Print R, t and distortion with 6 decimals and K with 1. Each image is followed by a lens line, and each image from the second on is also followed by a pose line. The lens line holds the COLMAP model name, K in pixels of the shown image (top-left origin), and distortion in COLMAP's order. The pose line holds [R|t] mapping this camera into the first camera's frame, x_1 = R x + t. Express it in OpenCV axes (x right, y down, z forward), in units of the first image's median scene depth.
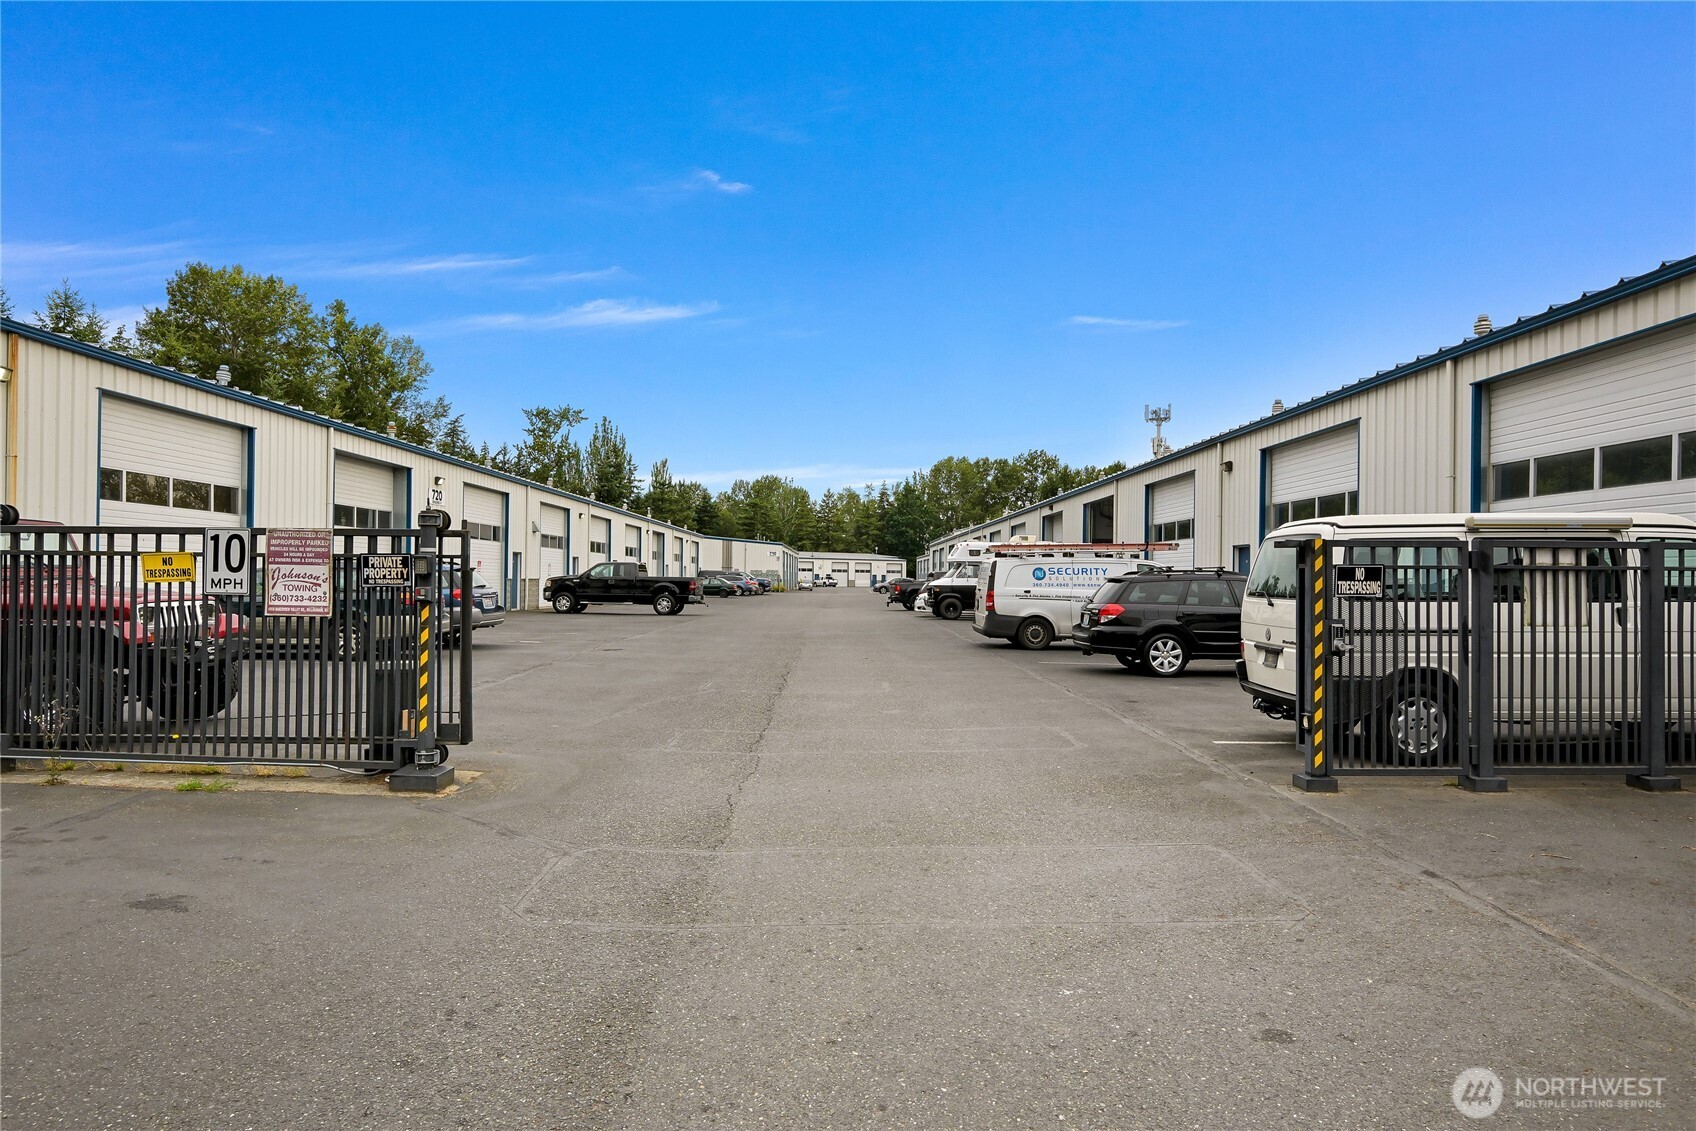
lens RADIAL K [[960.7, 0, 848.0], [0, 960.7, 565.5], [0, 0, 1]] dist [-0.000562, -0.000118]
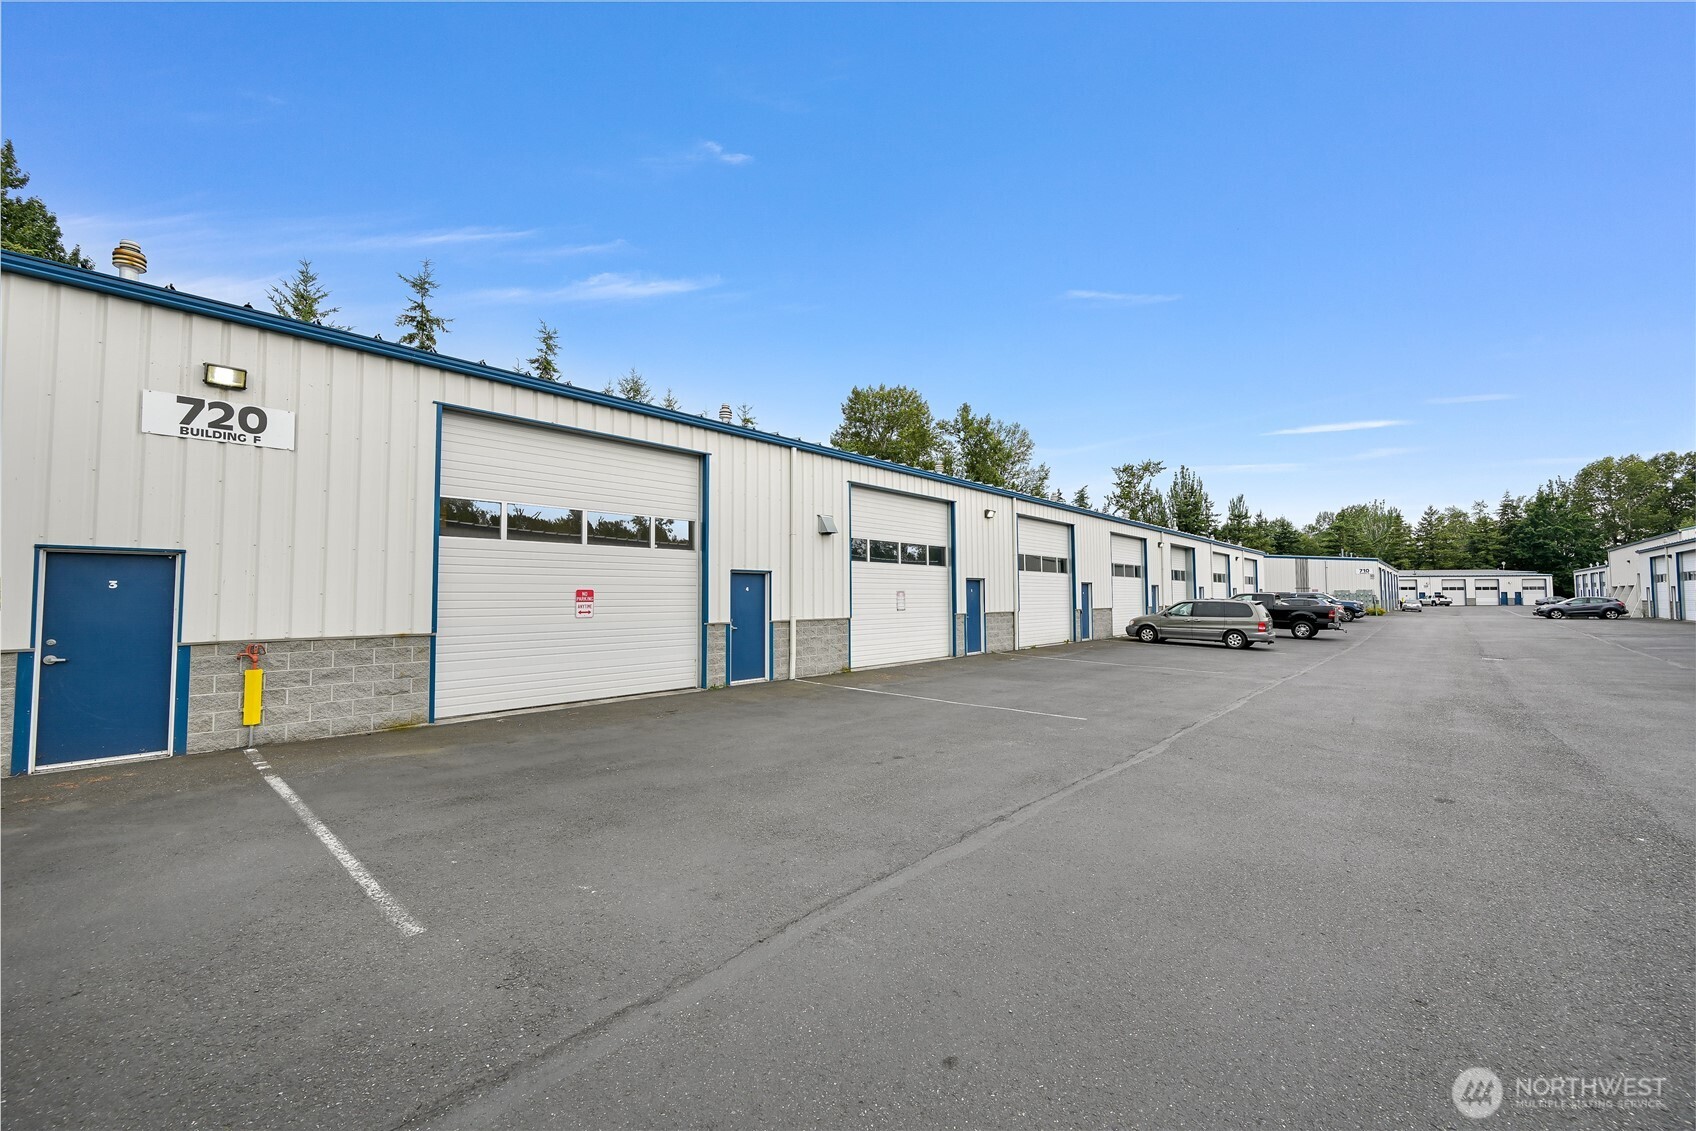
lens RADIAL K [[667.9, 0, 851.8], [0, 667.9, 566.8], [0, 0, 1]] dist [0.000233, 0.000420]
pose [[0.743637, -0.045404, -0.667041, -0.008894], [0.021631, 0.998803, -0.043872, 0.000164], [0.668234, 0.018196, 0.743729, 0.108731]]
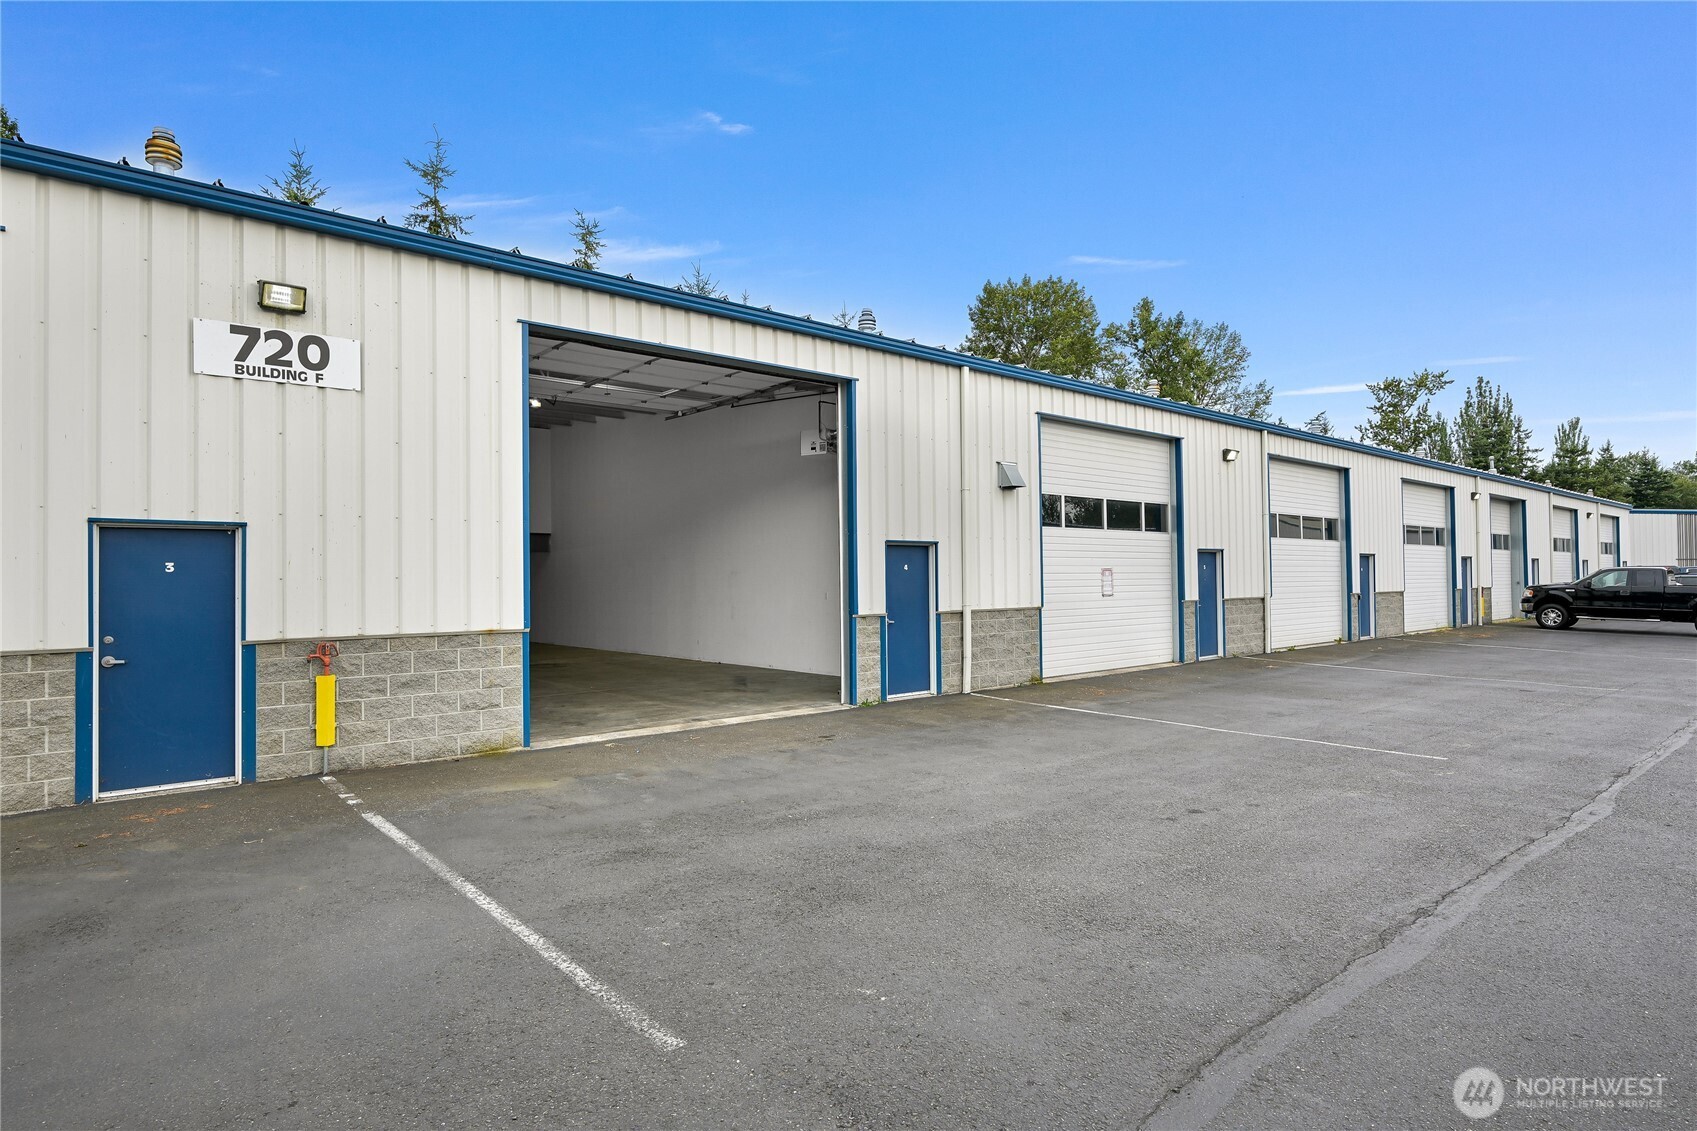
lens RADIAL K [[919.9, 0, 852.1], [0, 919.9, 565.8], [0, 0, 1]] dist [-0.000442, 0.000568]
pose [[0.647438, -0.029043, -0.761564, -0.012537], [0.027510, 0.999513, -0.014729, 0.000030], [0.761621, -0.011415, 0.647922, 0.106449]]
